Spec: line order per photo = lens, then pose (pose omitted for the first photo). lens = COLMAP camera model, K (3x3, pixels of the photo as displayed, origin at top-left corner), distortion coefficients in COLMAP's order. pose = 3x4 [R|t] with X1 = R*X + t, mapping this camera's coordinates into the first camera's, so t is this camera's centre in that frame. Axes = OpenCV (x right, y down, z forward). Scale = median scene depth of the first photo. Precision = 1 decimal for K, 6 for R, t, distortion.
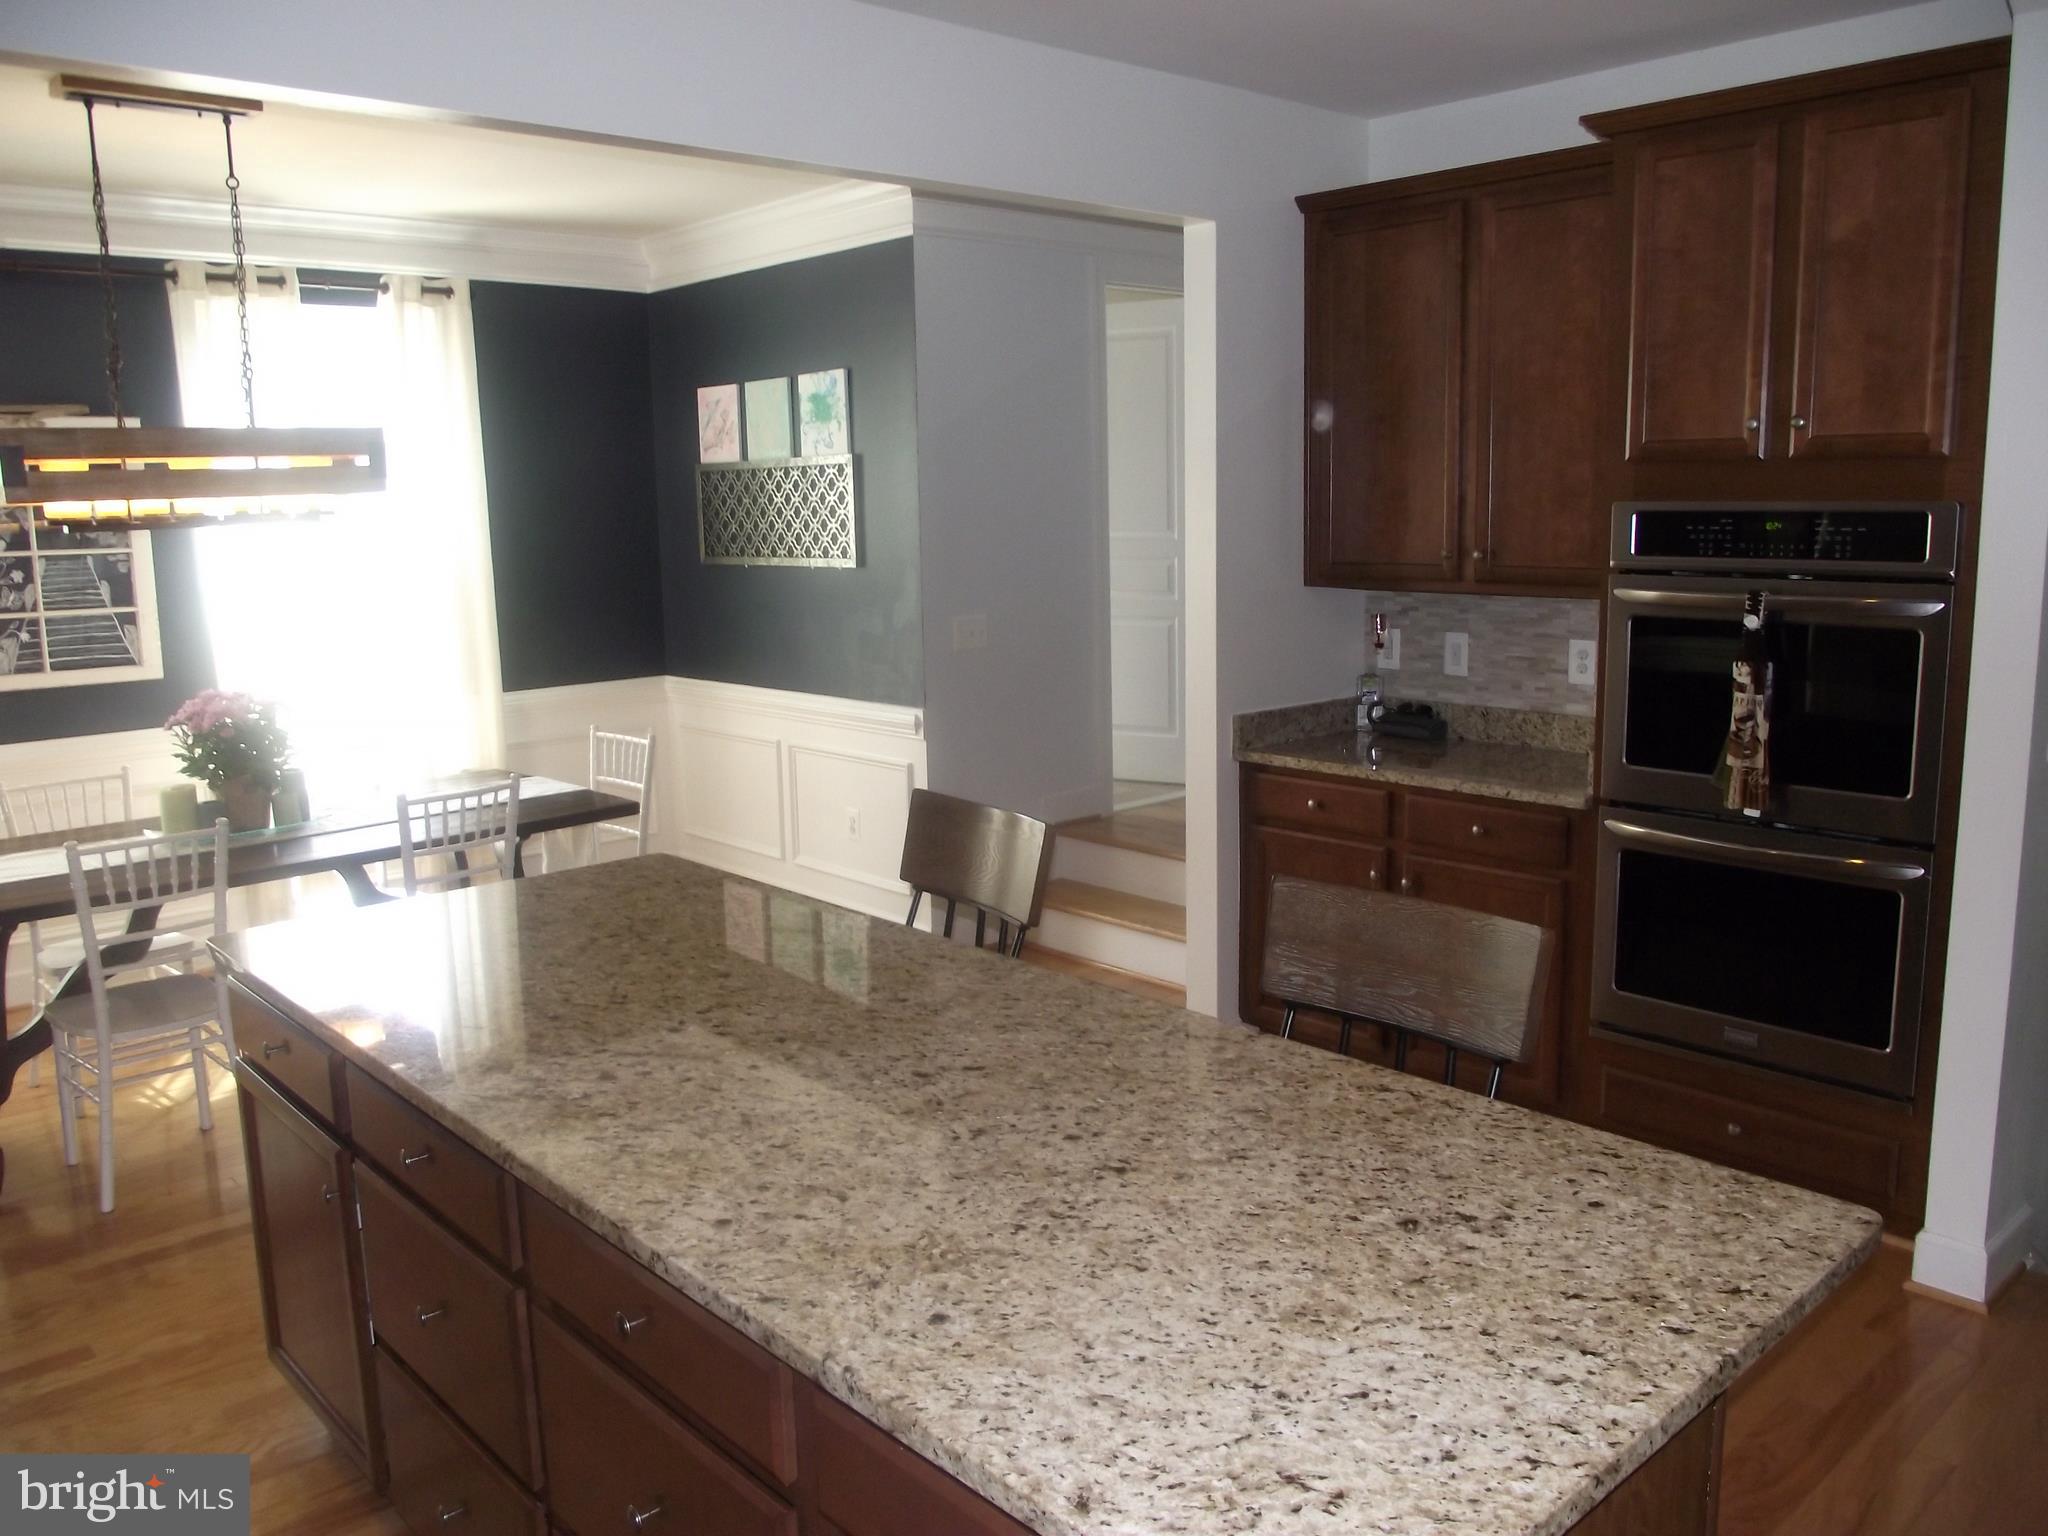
lens RADIAL K [[1581.2, 0, 1024.0], [0, 1581.2, 768.0], [0, 0, 1]] dist [-0.097568, 0.062597]
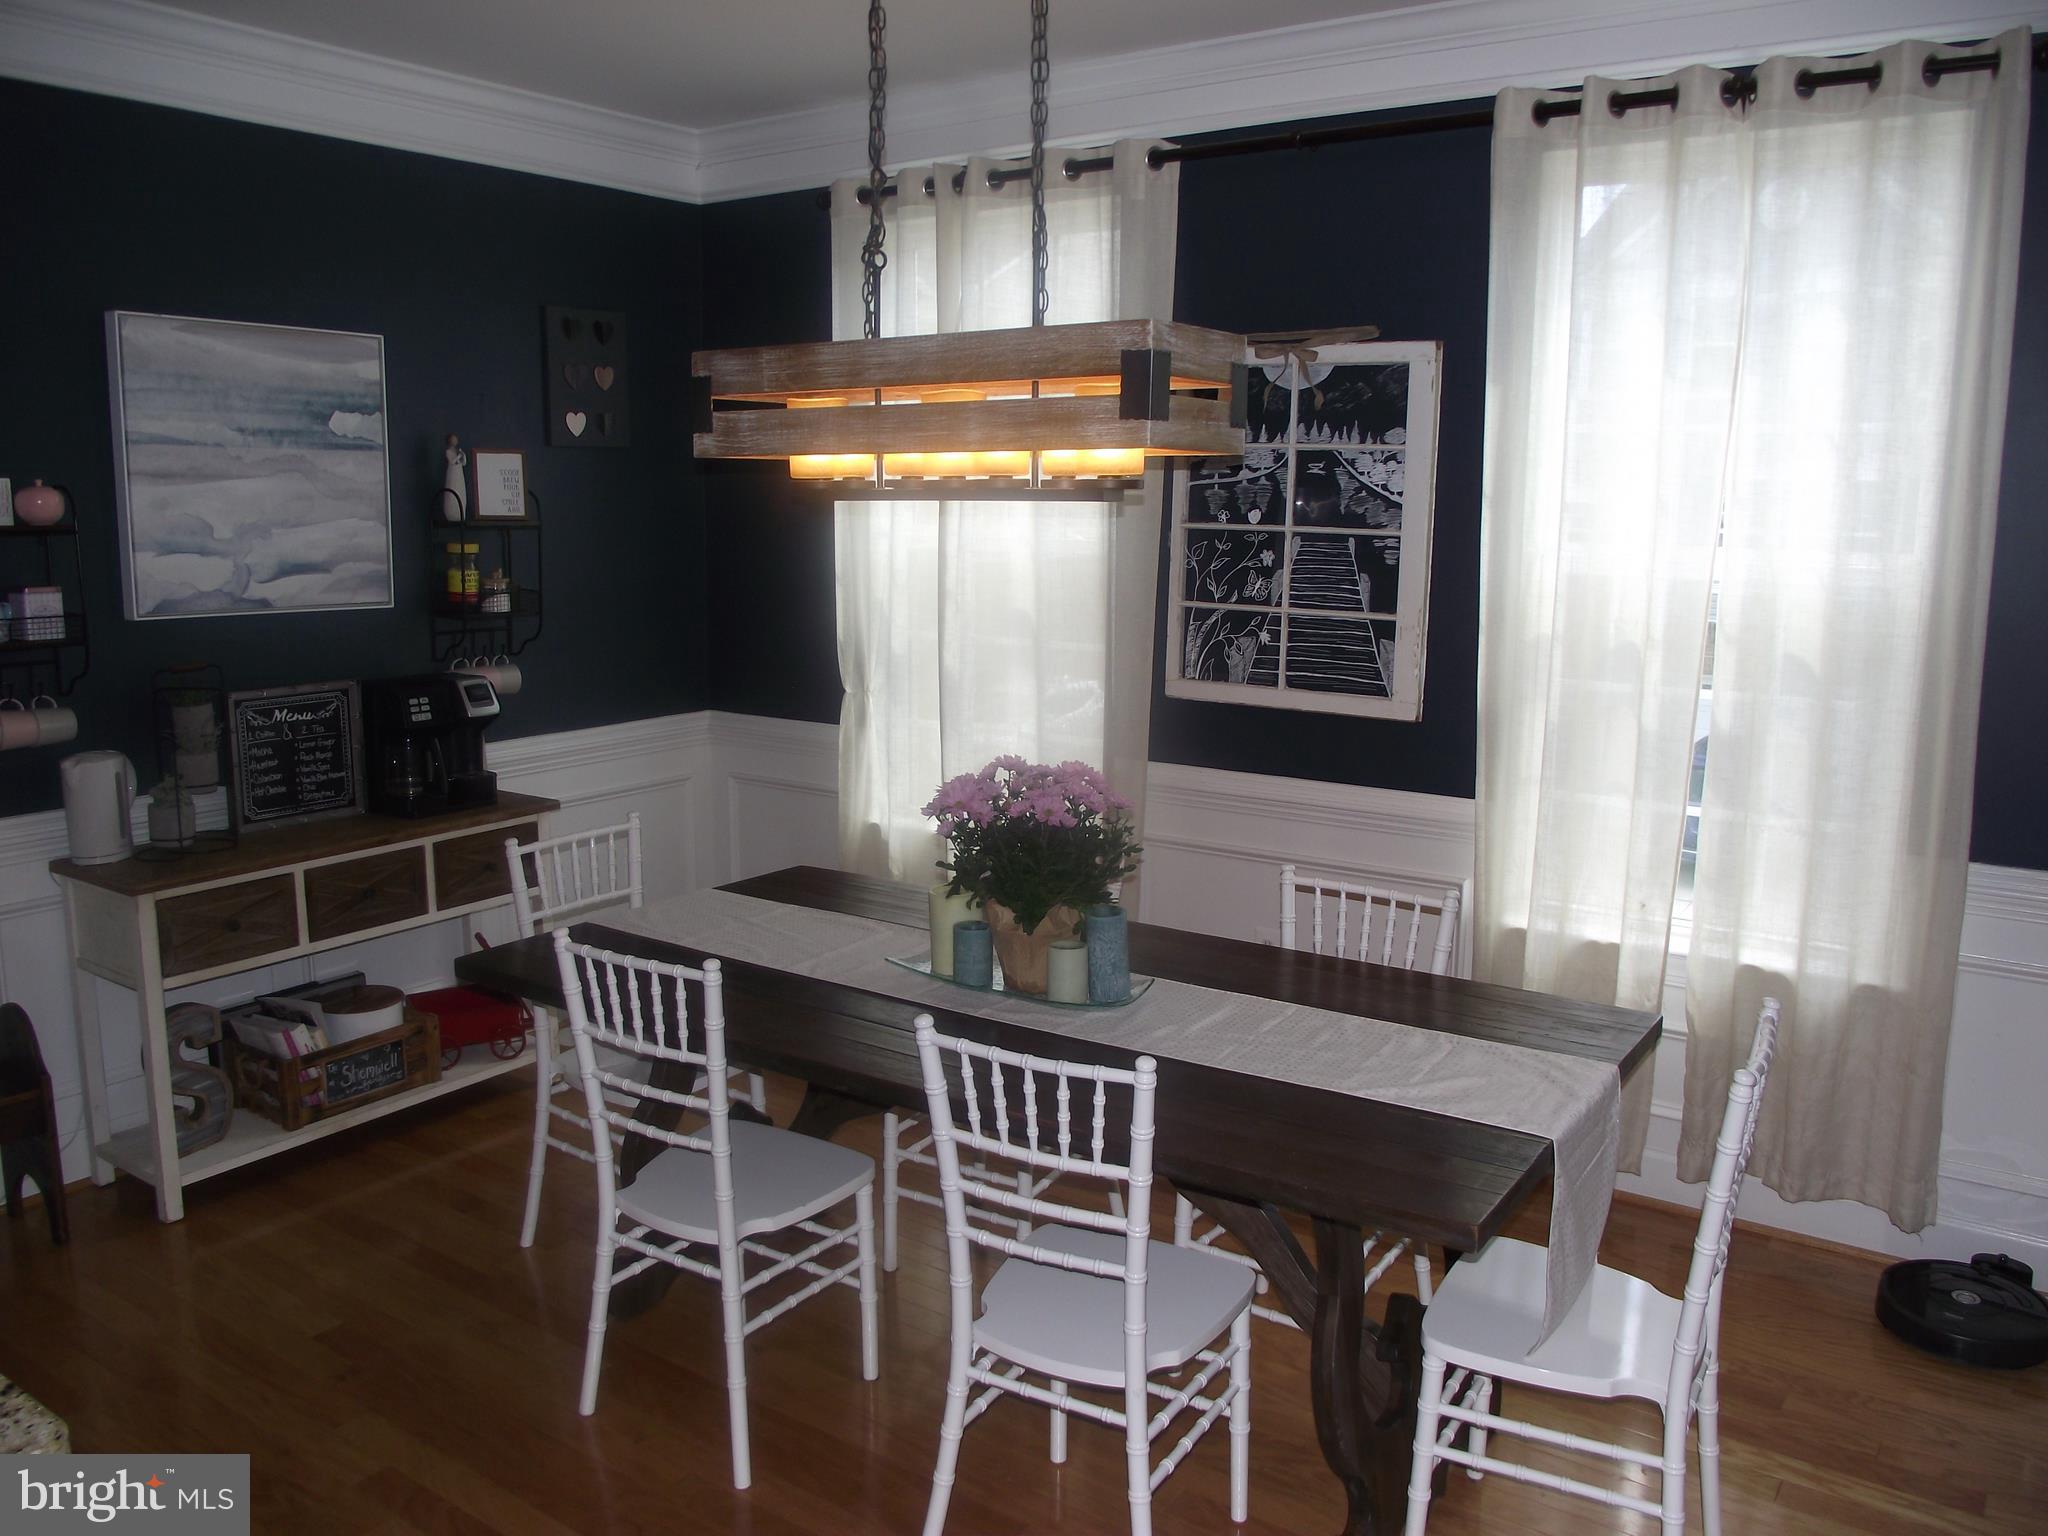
lens RADIAL K [[1581.2, 0, 1024.0], [0, 1581.2, 768.0], [0, 0, 1]] dist [-0.097568, 0.062597]
pose [[0.235988, 0.191087, -0.952783, 0.110414], [-0.176776, 0.972557, 0.151269, -0.175203], [0.955542, 0.132732, 0.263291, 1.008056]]
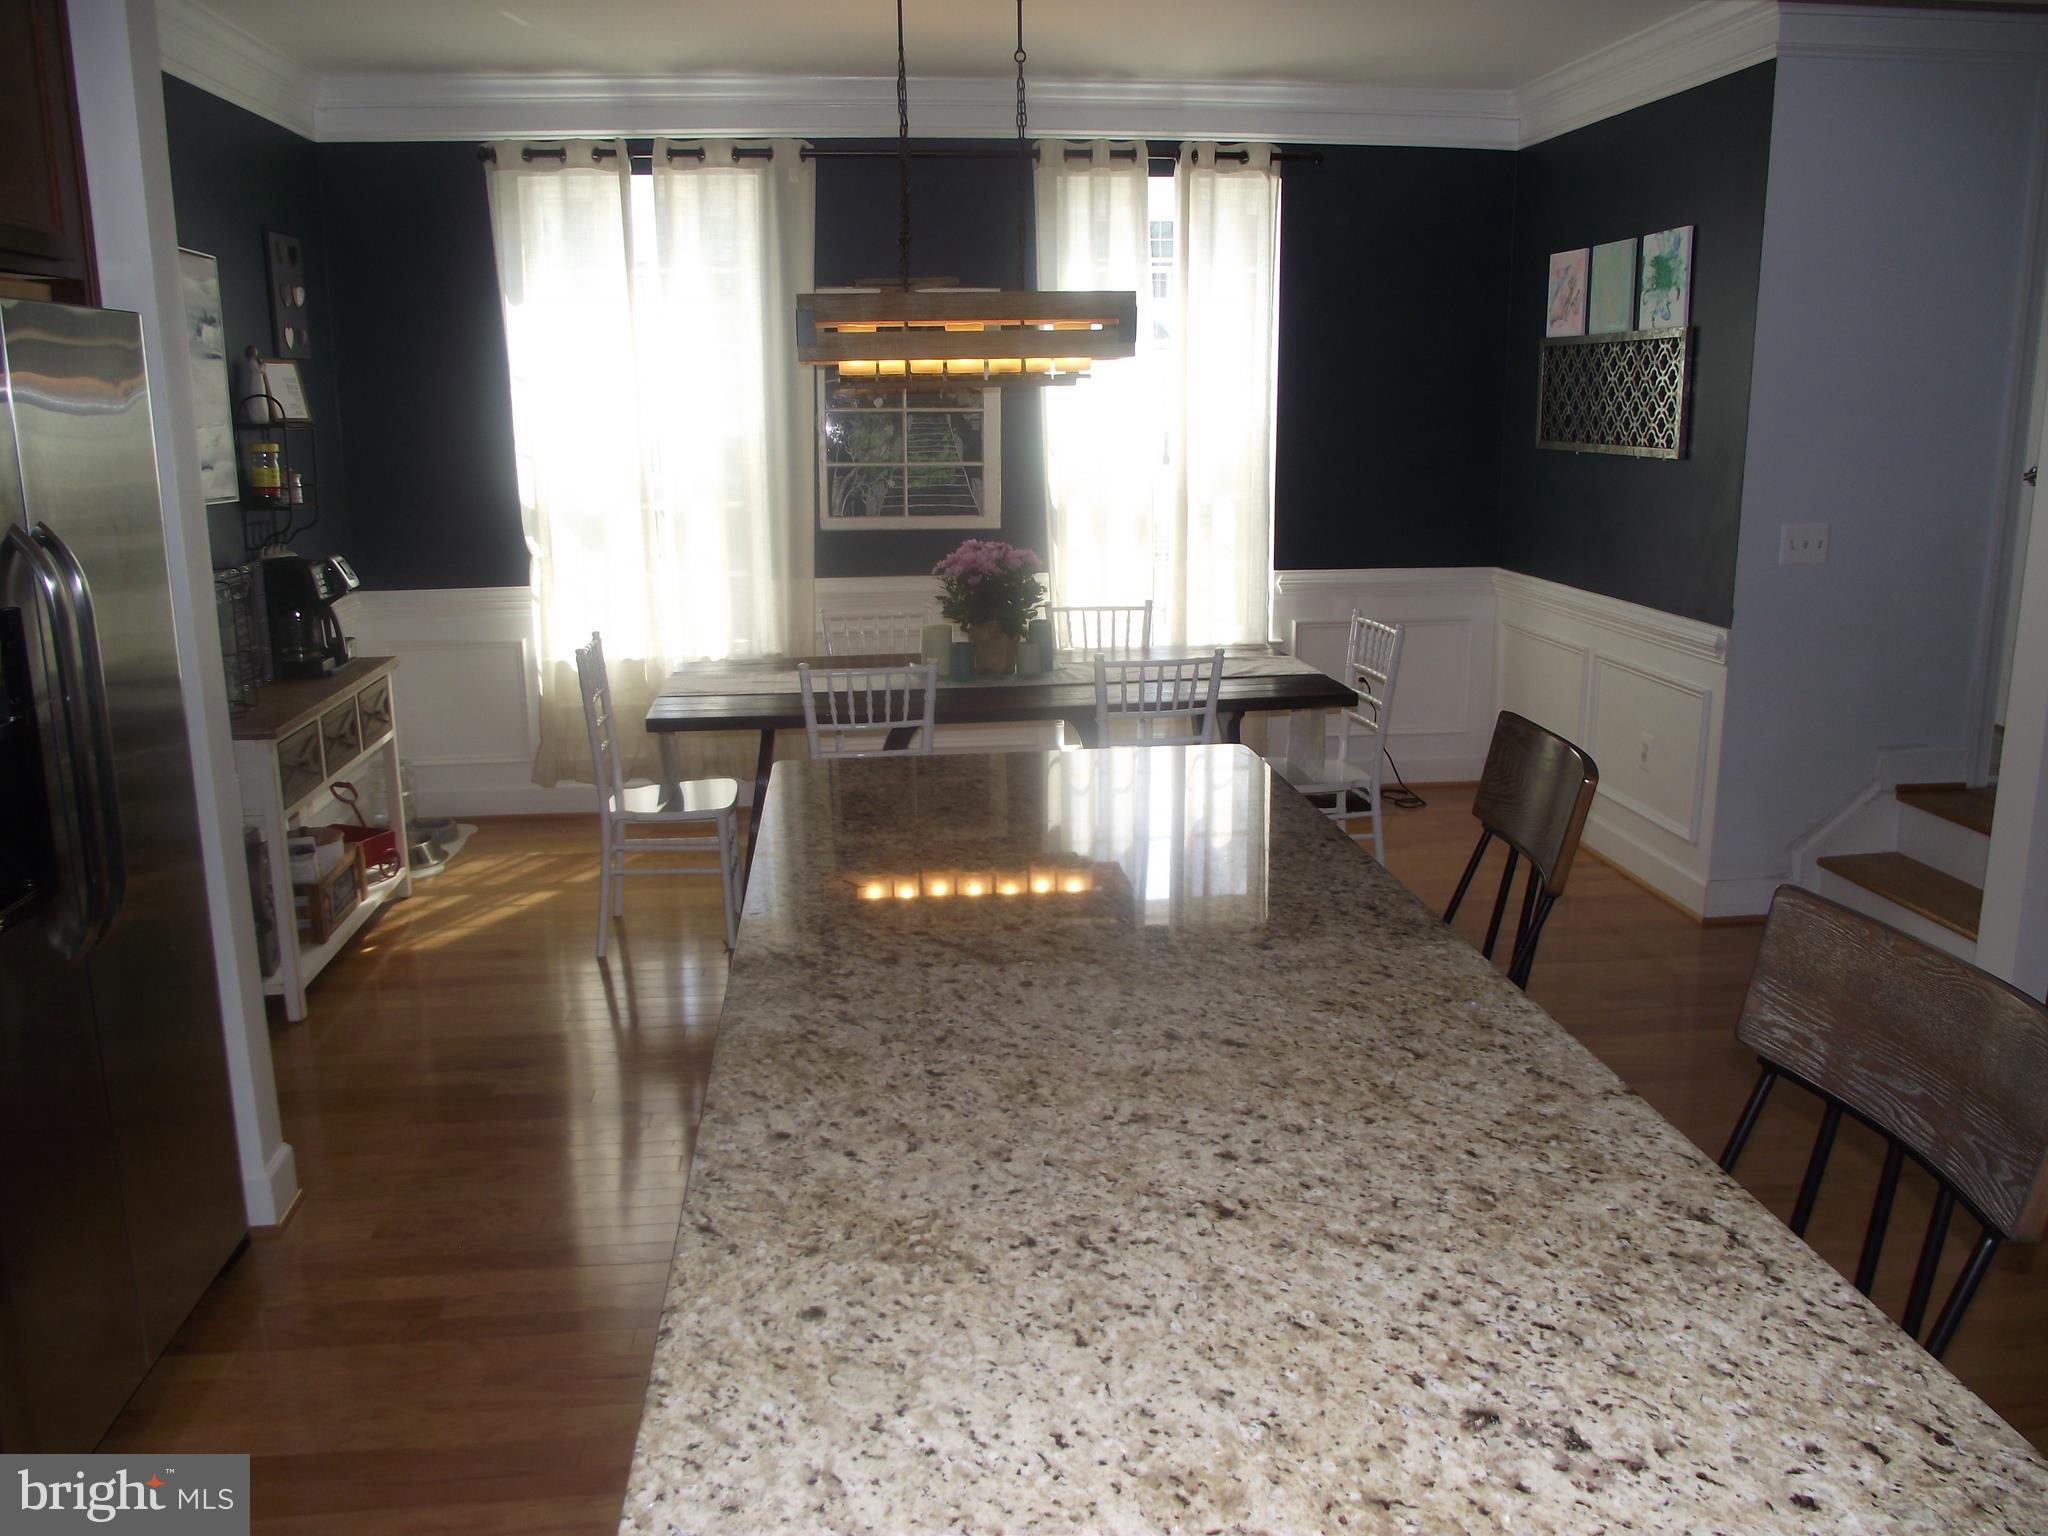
lens RADIAL K [[1581.2, 0, 1024.0], [0, 1581.2, 768.0], [0, 0, 1]] dist [-0.097568, 0.062597]
pose [[0.812664, 0.148237, -0.563562, 0.170747], [-0.108100, 0.988667, 0.104174, -0.014054], [0.572618, -0.023737, 0.819479, 0.139232]]
